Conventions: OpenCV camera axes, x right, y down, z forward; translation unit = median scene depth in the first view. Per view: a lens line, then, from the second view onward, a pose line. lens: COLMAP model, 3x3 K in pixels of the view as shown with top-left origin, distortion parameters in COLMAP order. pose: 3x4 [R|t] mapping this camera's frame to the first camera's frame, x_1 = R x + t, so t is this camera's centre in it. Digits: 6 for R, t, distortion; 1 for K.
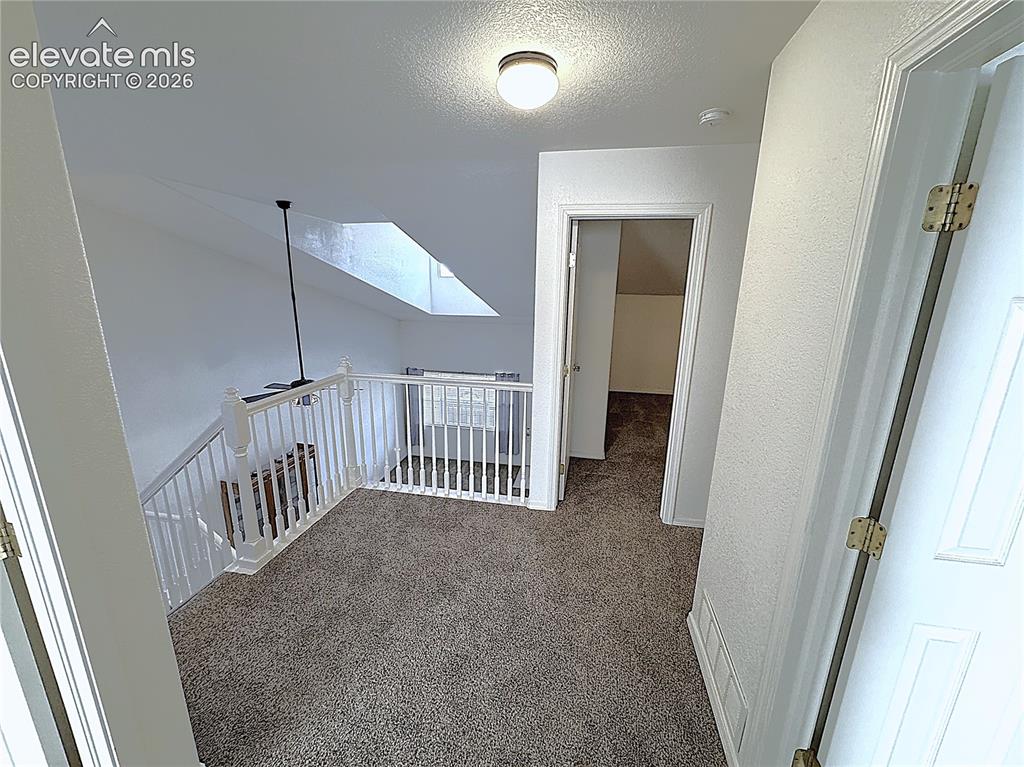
lens RADIAL K [[406.0, 0, 512.0], [0, 406.0, 383.5], [0, 0, 1]] dist [-0.001027, 0.000223]
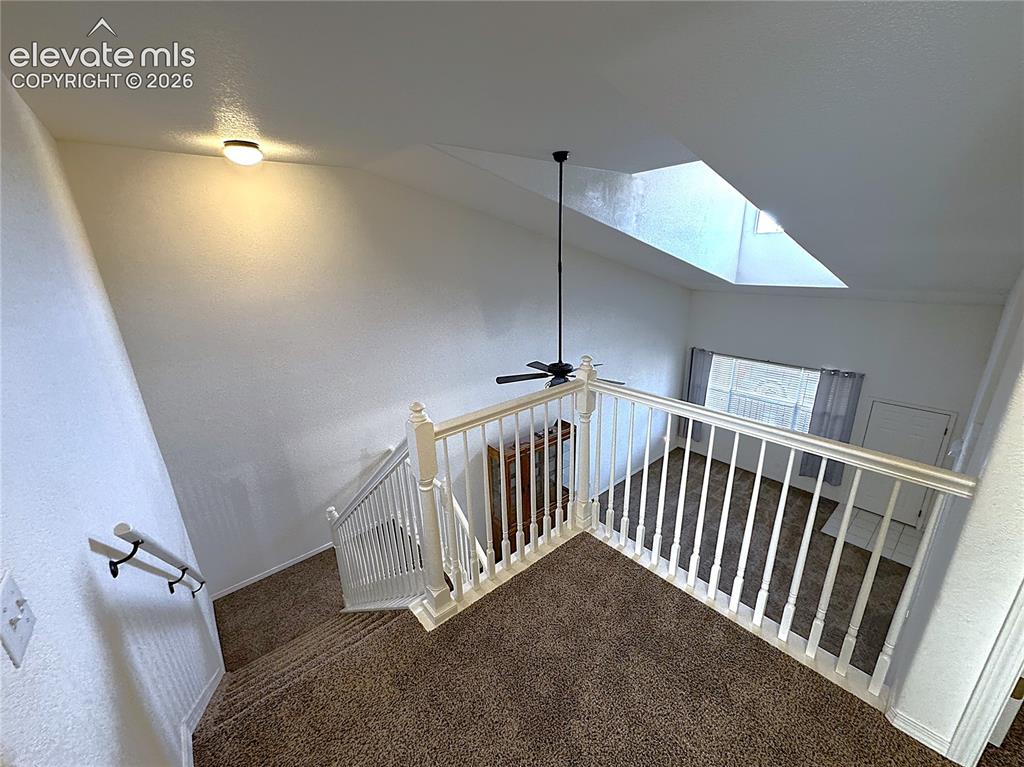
lens RADIAL K [[406.0, 0, 512.0], [0, 406.0, 383.5], [0, 0, 1]] dist [-0.001027, 0.000223]
pose [[0.775535, 0.156068, -0.611710, -0.046491], [-0.104333, 0.987322, 0.119624, -0.057998], [0.622624, -0.028951, 0.781985, 0.229410]]
